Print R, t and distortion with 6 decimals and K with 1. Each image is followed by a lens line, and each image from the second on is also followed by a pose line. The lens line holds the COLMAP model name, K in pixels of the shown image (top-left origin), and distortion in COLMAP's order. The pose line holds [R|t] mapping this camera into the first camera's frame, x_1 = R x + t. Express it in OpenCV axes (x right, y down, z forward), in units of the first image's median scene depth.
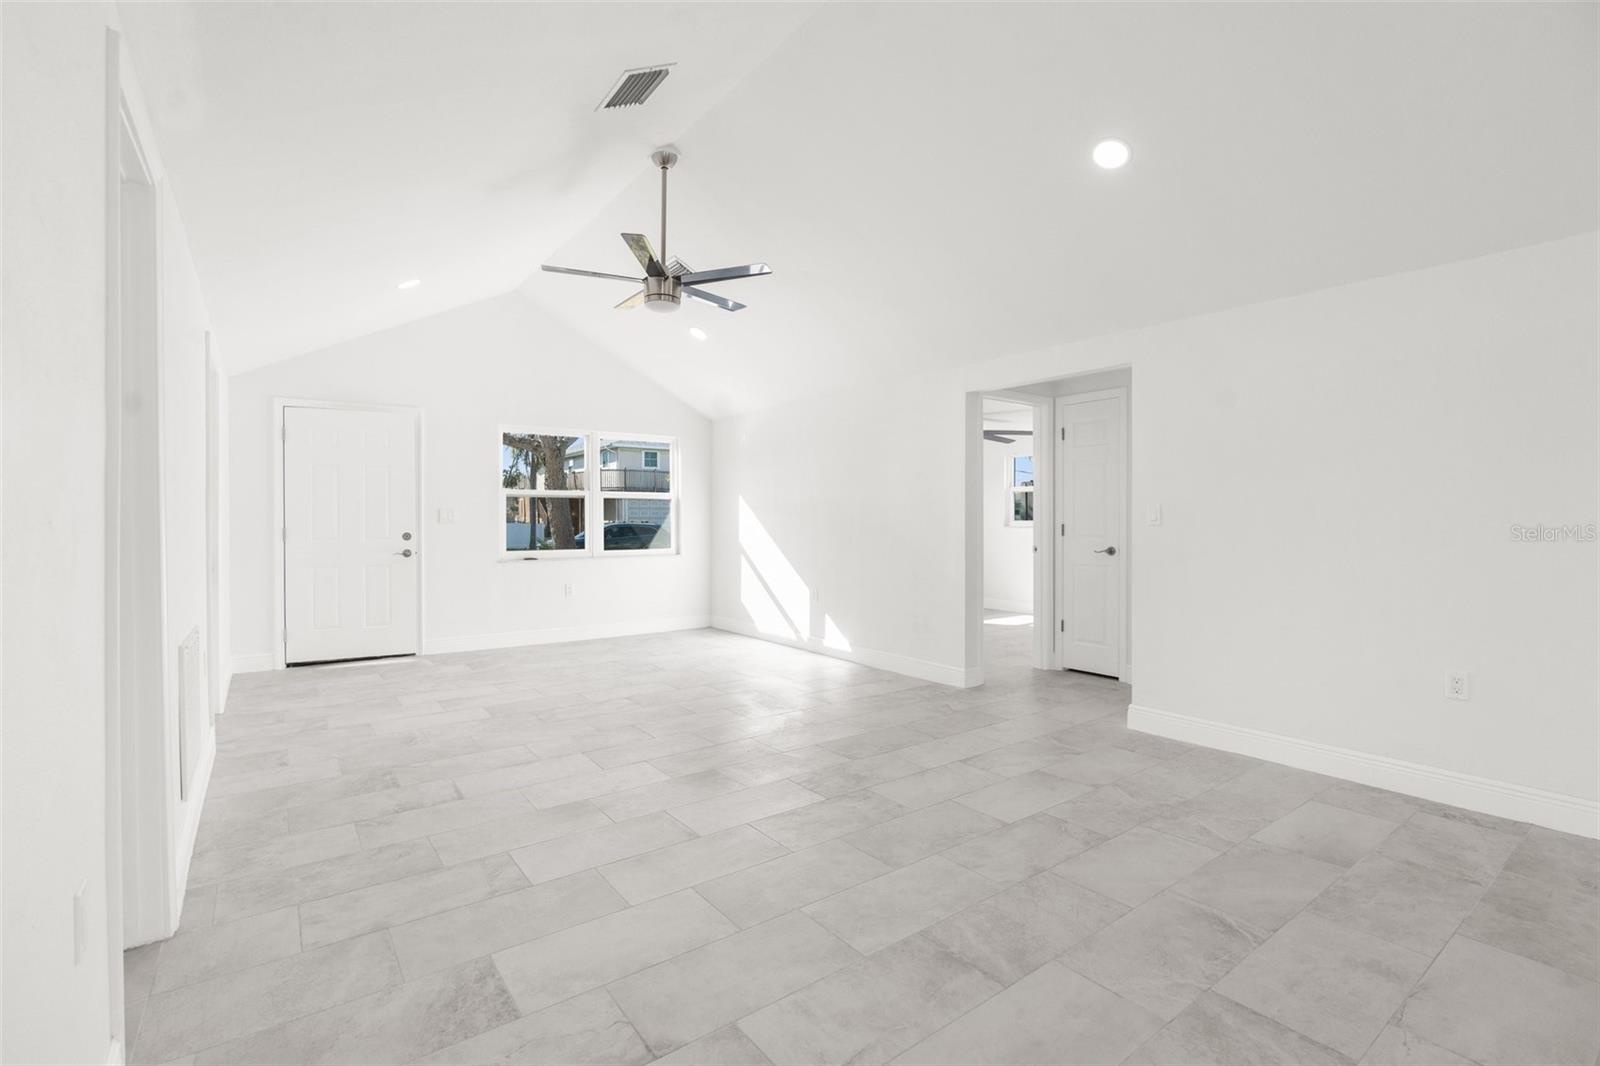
lens RADIAL K [[719.2, 0, 794.1], [0, 719.2, 526.7], [0, 0, 1]] dist [-0.007738, 0.000921]
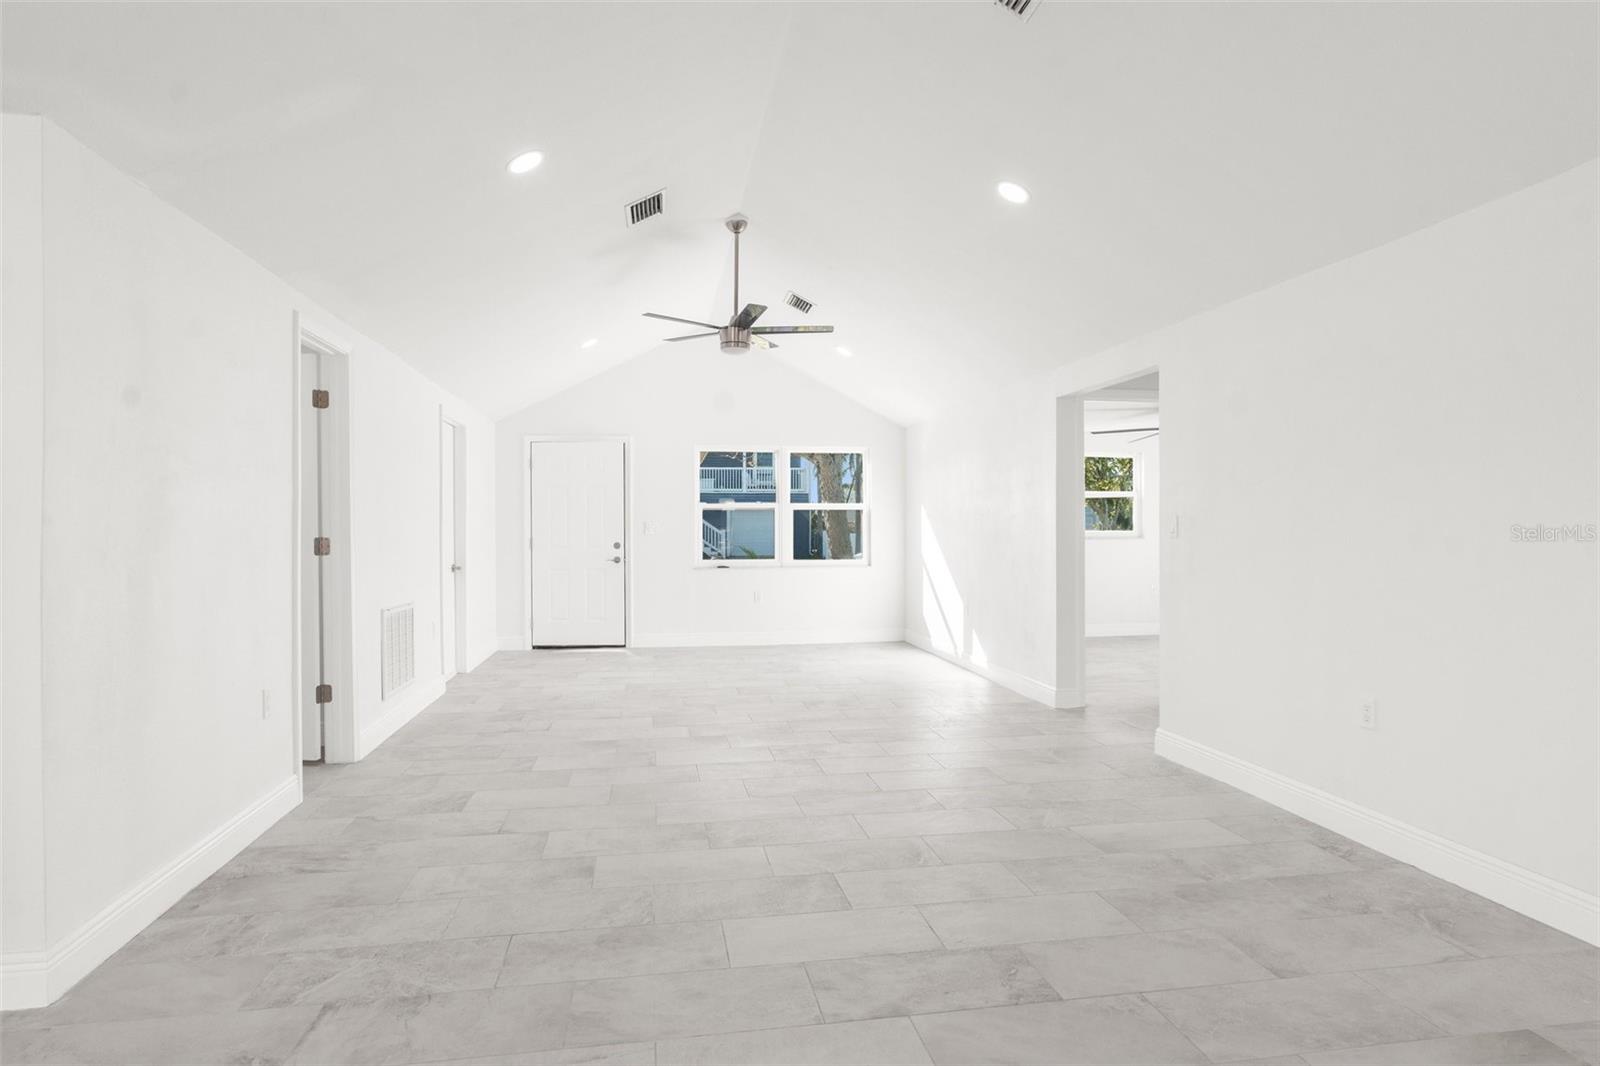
lens RADIAL K [[889.1, 0, 794.0], [0, 889.1, 530.5], [0, 0, 1]] dist [-0.003002, 0.000487]
pose [[0.889610, -0.002136, -0.456716, 0.424274], [-0.001269, 0.999974, -0.007148, -0.001203], [0.456720, 0.006939, 0.889584, -0.185620]]
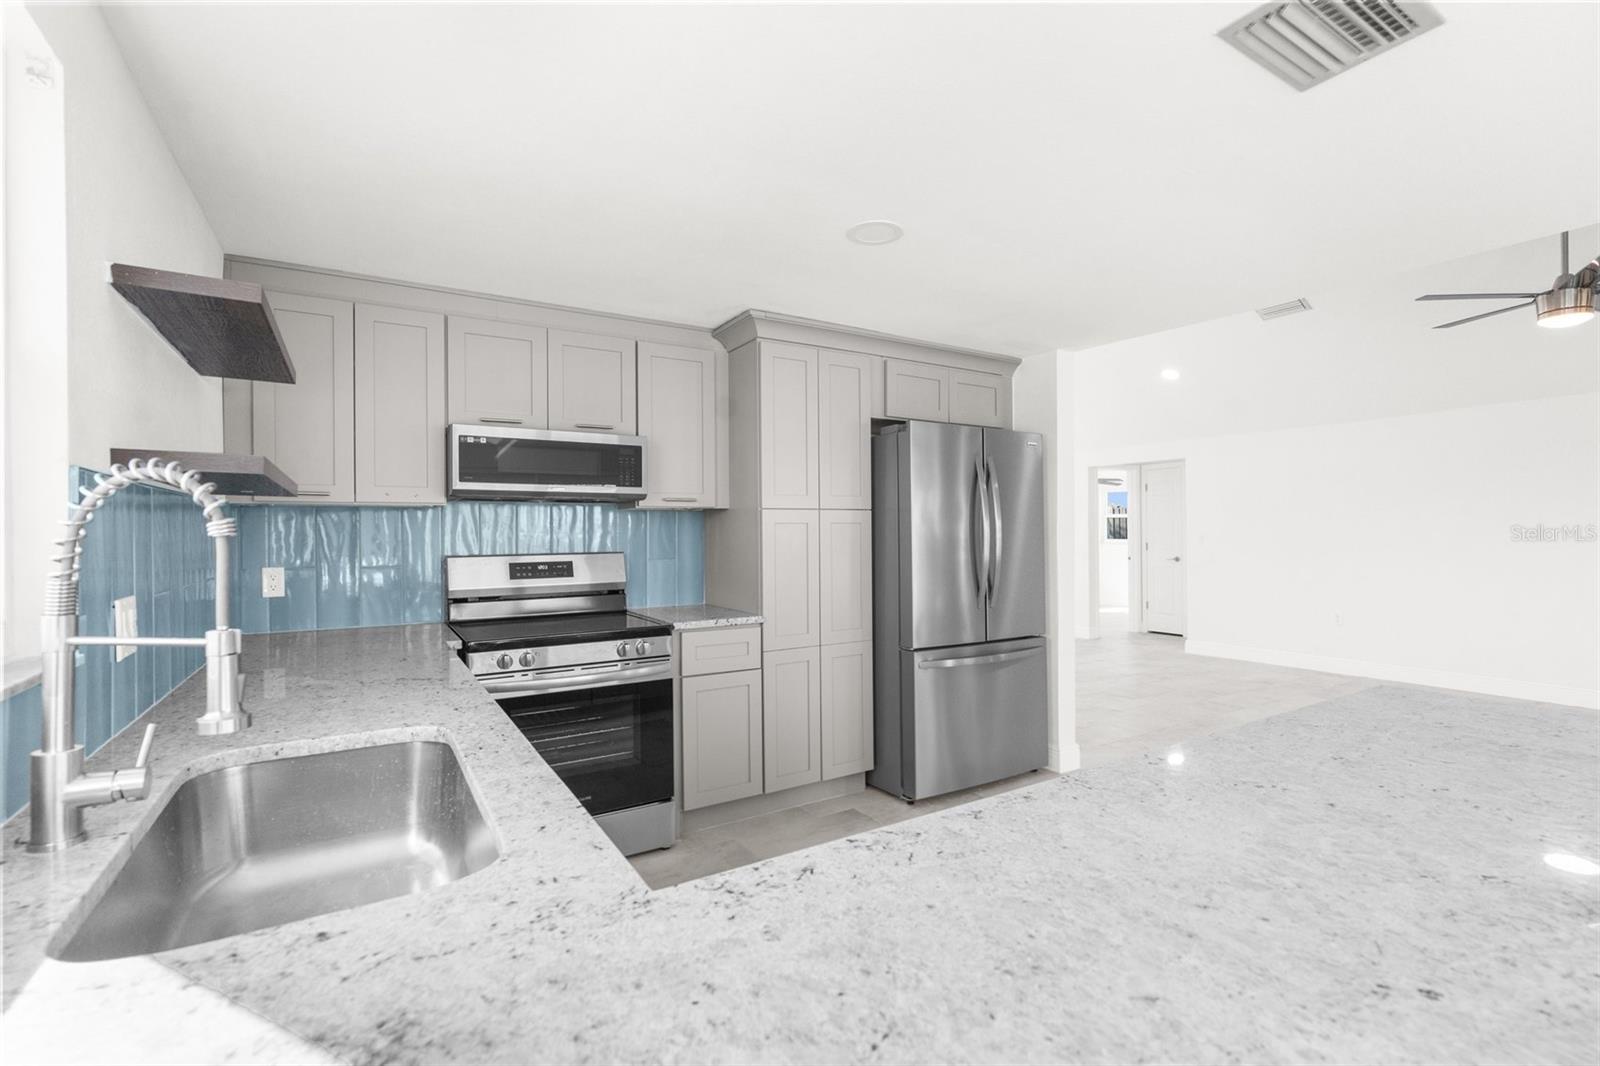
lens RADIAL K [[719.0, 0, 800.0], [0, 719.0, 533.0], [0, 0, 1]] dist [-0.012273, 0.005581]
pose [[0.996468, -0.004882, -0.083830, -0.283651], [0.003991, 0.999934, -0.010800, -0.010337], [0.083877, 0.010427, 0.996422, -0.712099]]
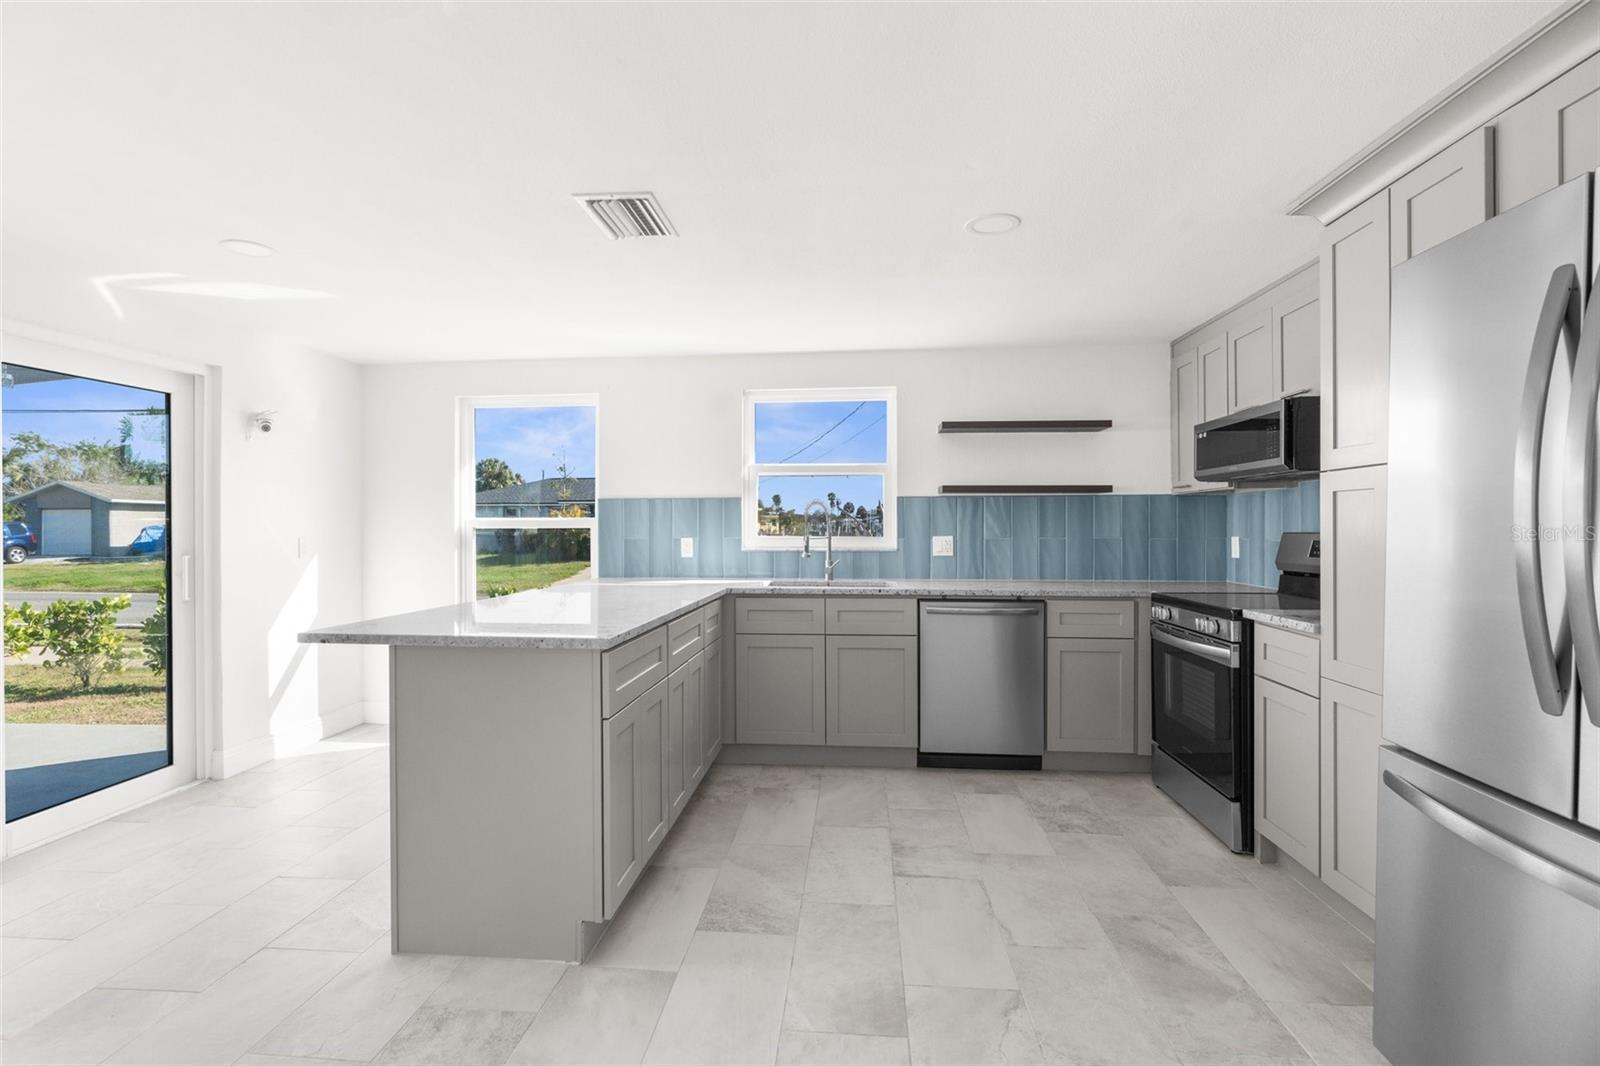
lens RADIAL K [[732.0, 0, 797.8], [0, 732.0, 527.4], [0, 0, 1]] dist [-0.009248, 0.000069]
pose [[-0.659630, 0.003889, -0.751580, 0.144233], [-0.006044, 0.999927, 0.010479, -0.007596], [0.751566, 0.011455, -0.659559, -0.082386]]
